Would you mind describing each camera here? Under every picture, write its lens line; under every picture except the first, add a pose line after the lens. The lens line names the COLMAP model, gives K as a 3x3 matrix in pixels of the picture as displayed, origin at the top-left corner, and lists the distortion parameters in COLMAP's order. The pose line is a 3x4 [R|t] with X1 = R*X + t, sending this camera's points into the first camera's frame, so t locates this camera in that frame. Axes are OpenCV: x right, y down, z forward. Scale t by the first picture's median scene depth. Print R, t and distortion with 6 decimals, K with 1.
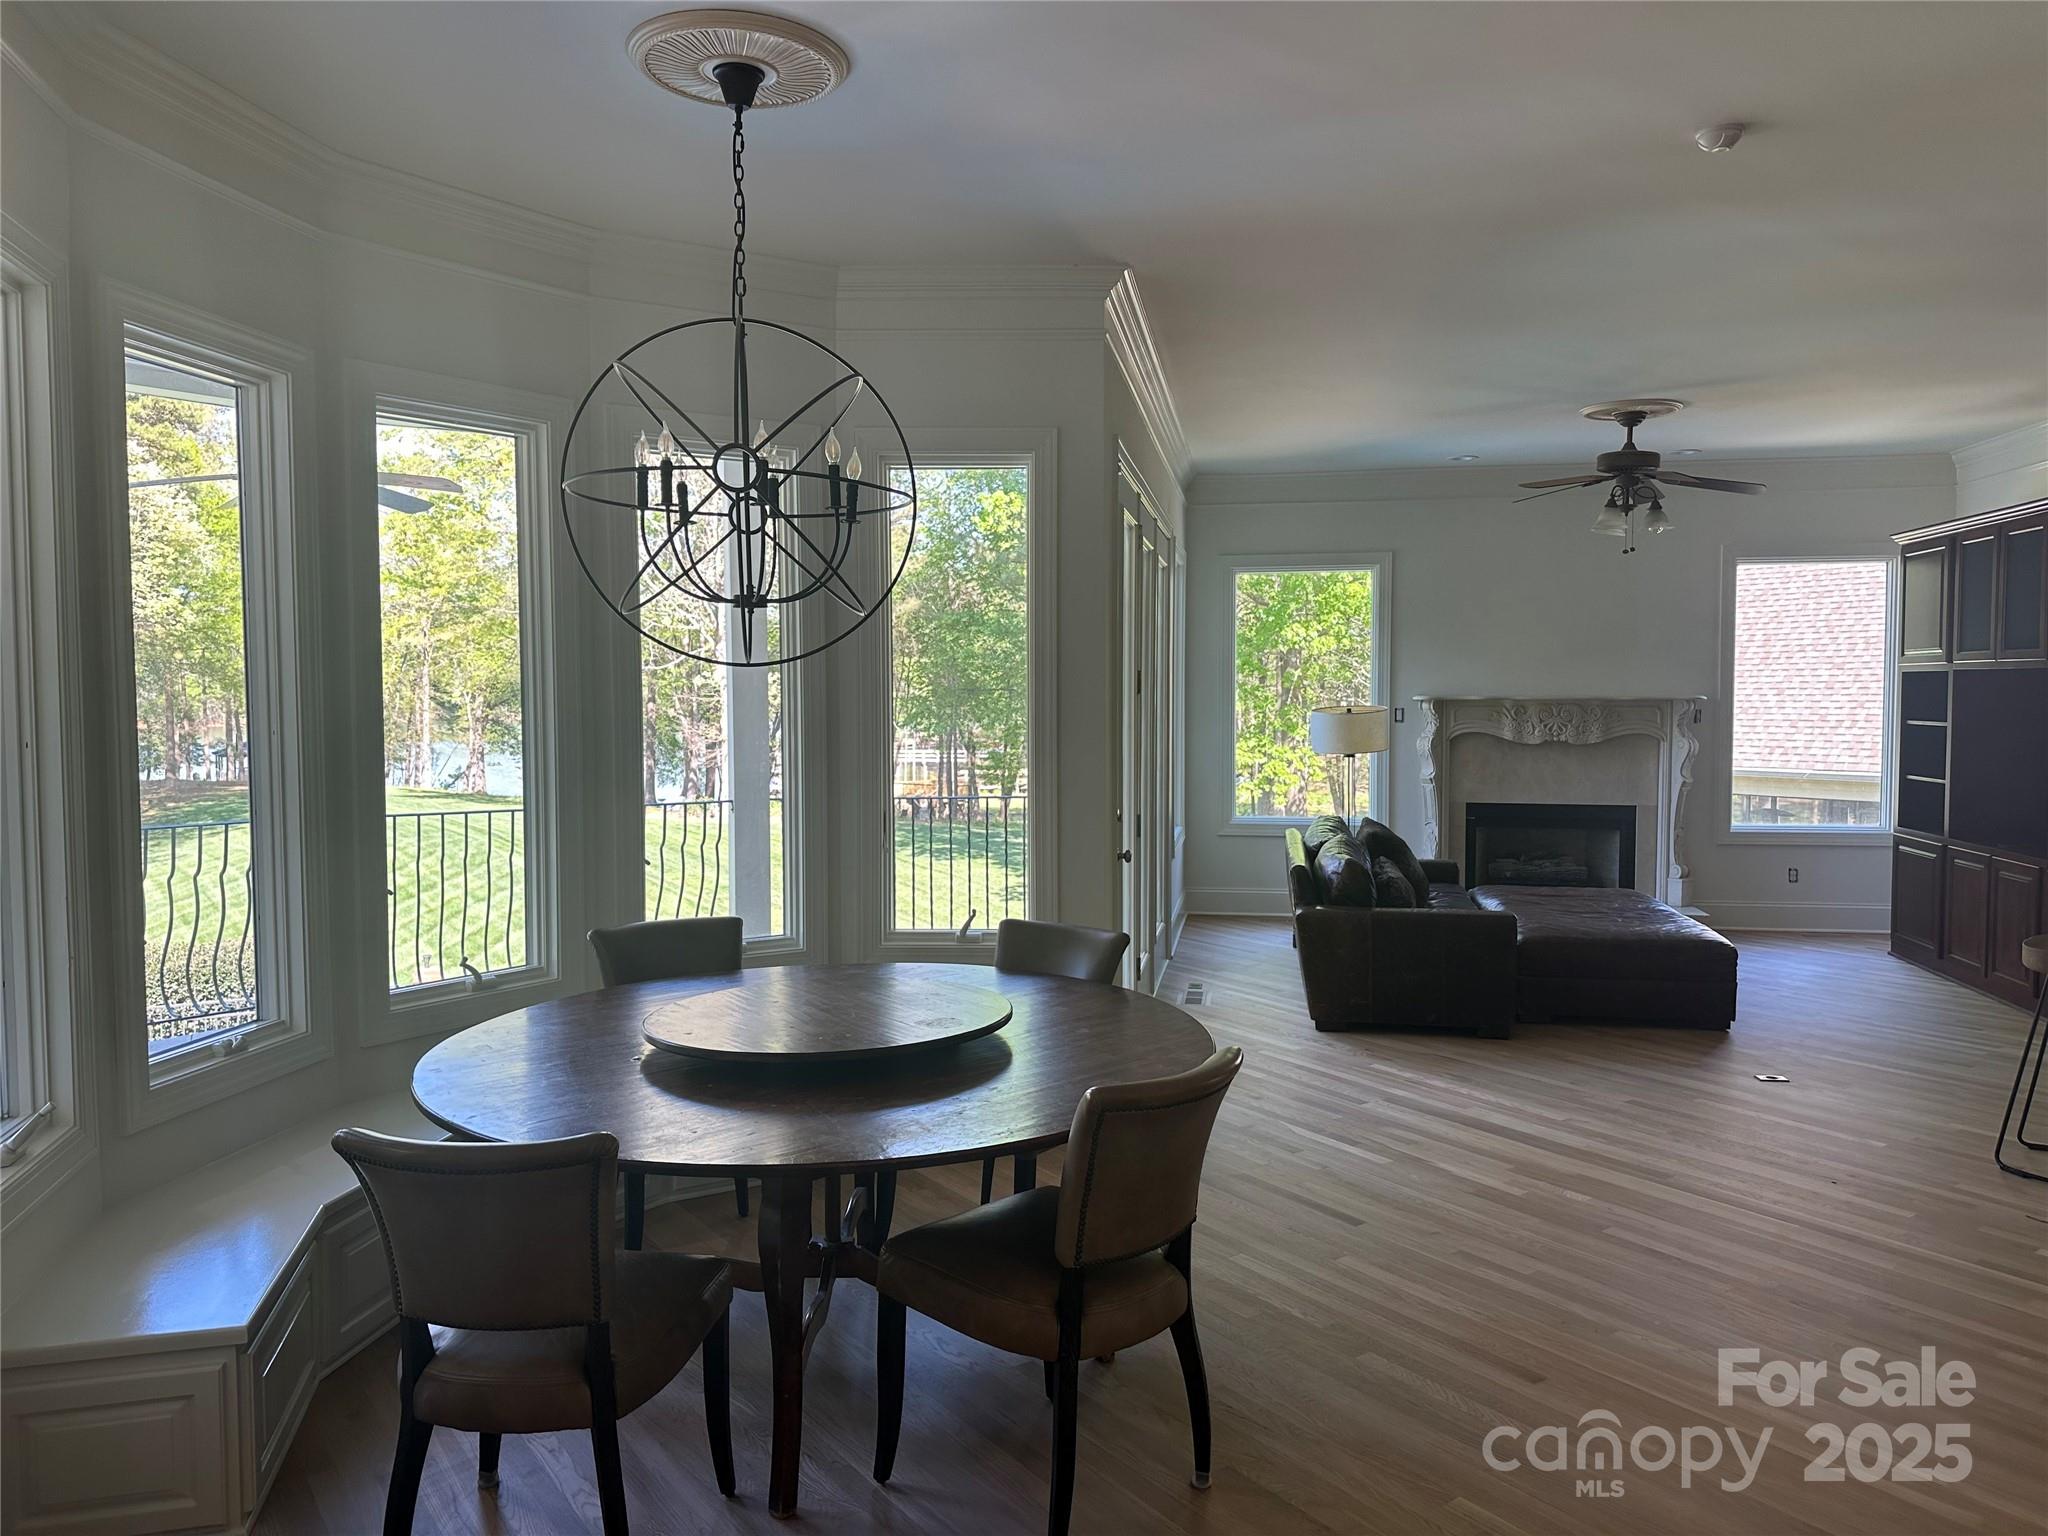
lens RADIAL K [[1422.9, 0, 1021.9], [0, 1422.9, 752.3], [0, 0, 1]] dist [0.062778, -0.081058]
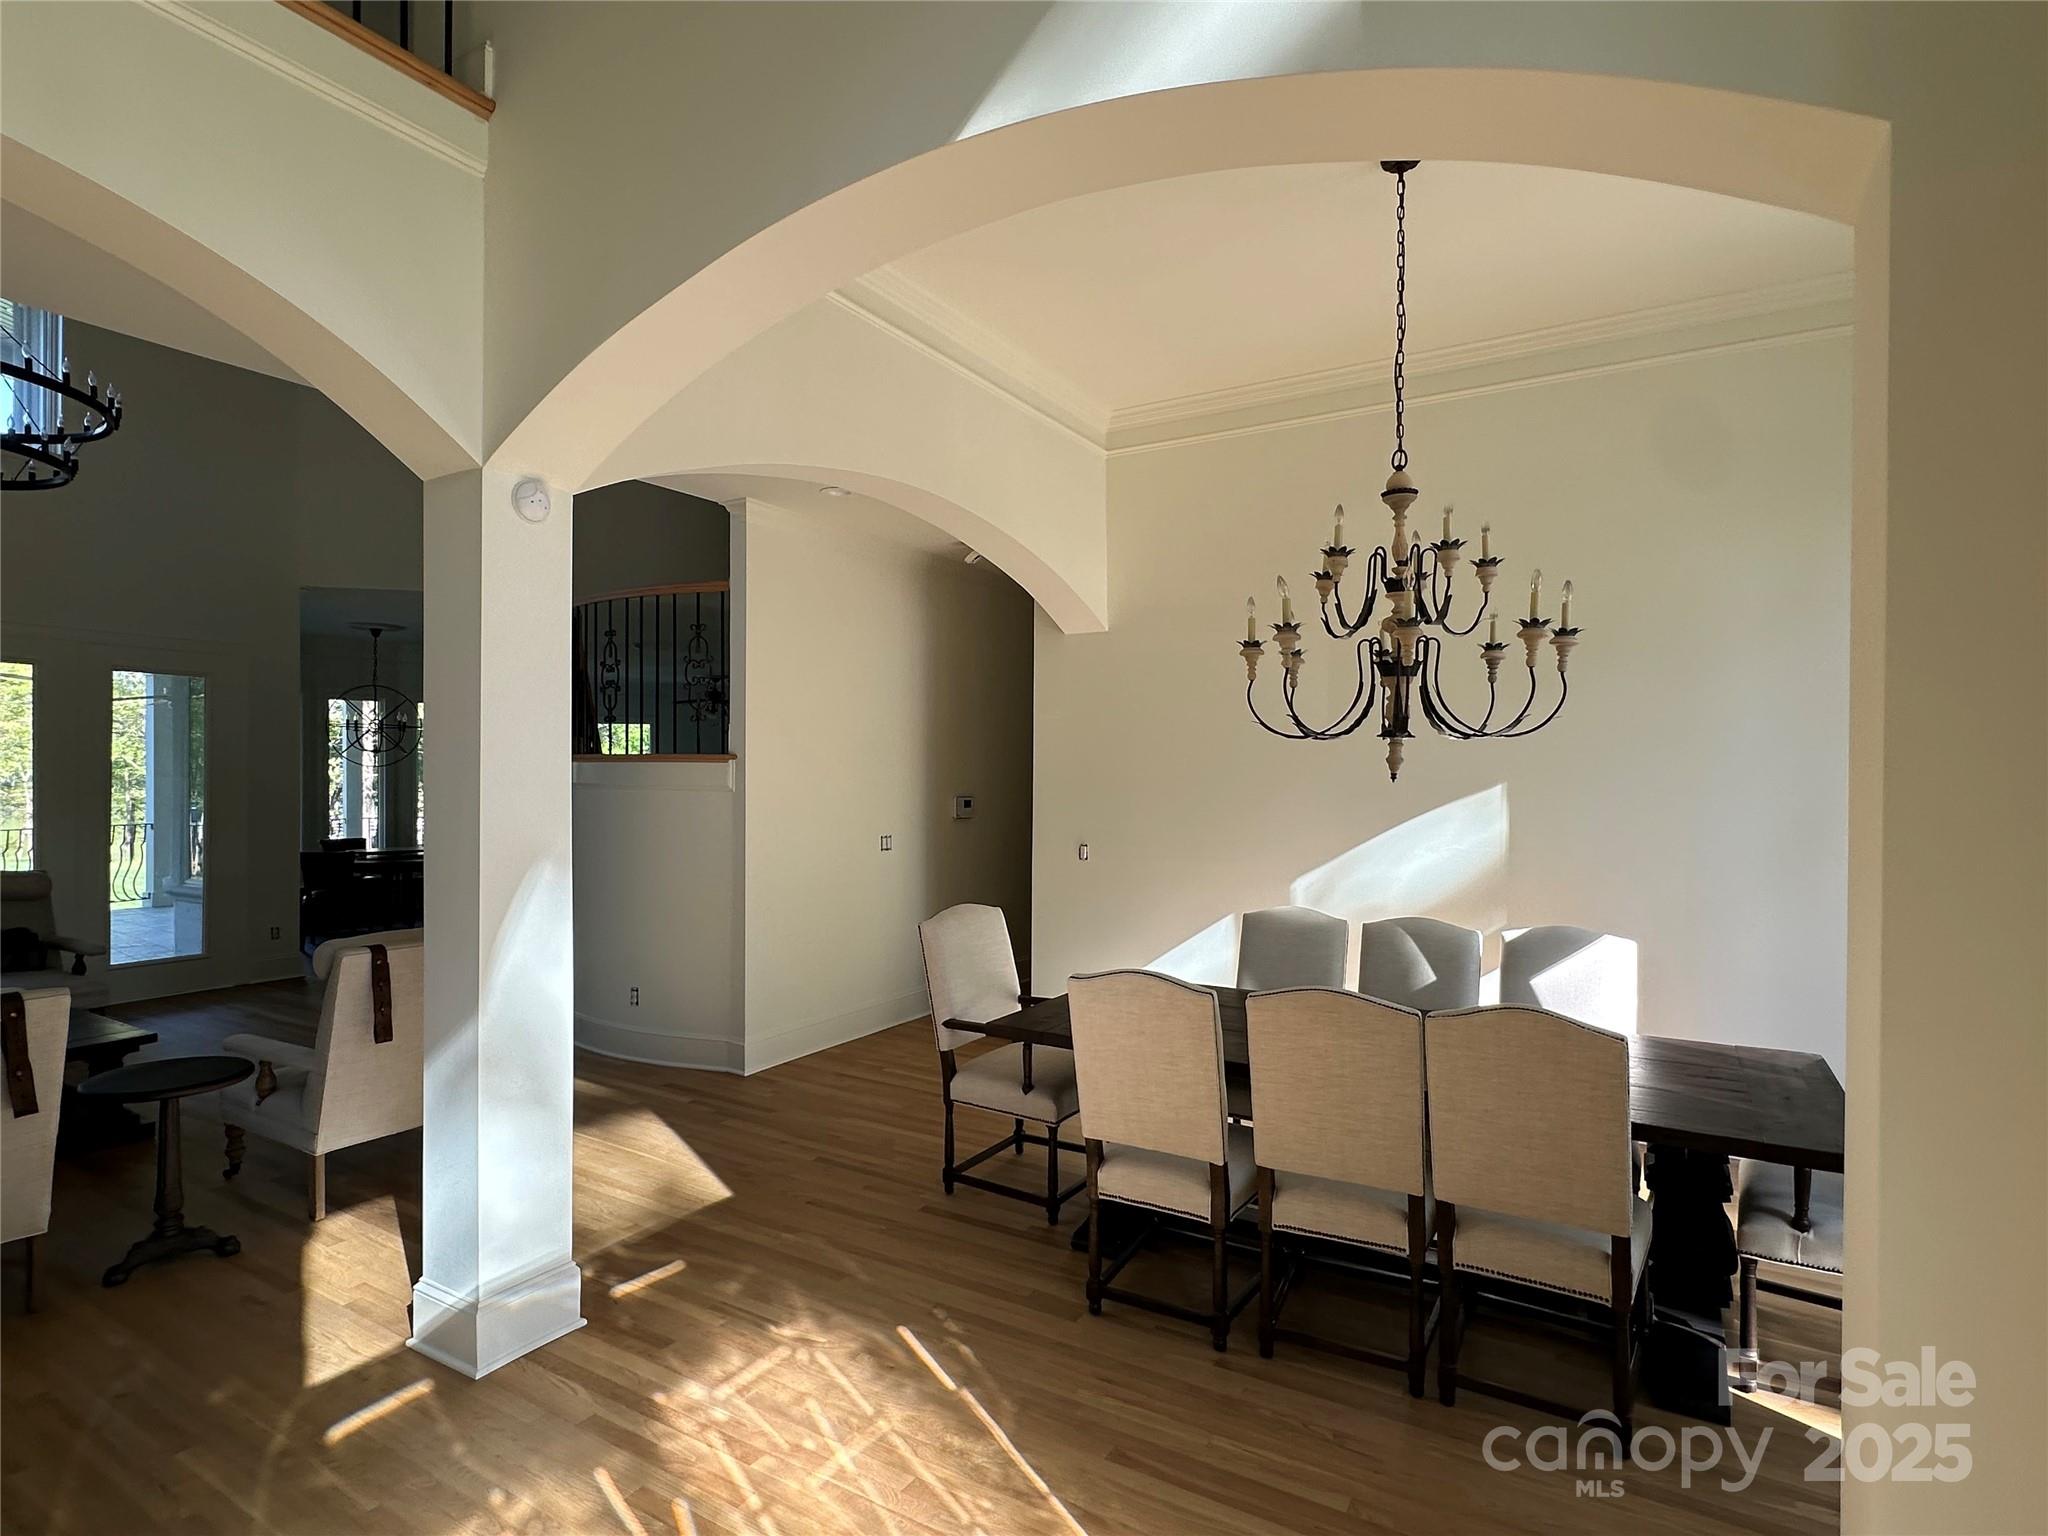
lens RADIAL K [[1052.9, 0, 1023.0], [0, 1052.9, 773.2], [0, 0, 1]] dist [-0.001881, -0.000535]
pose [[0.915824, 0.002752, 0.401570, 0.134619], [0.015196, 0.999023, -0.041503, 0.049508], [-0.401292, 0.044112, 0.914887, -1.128386]]
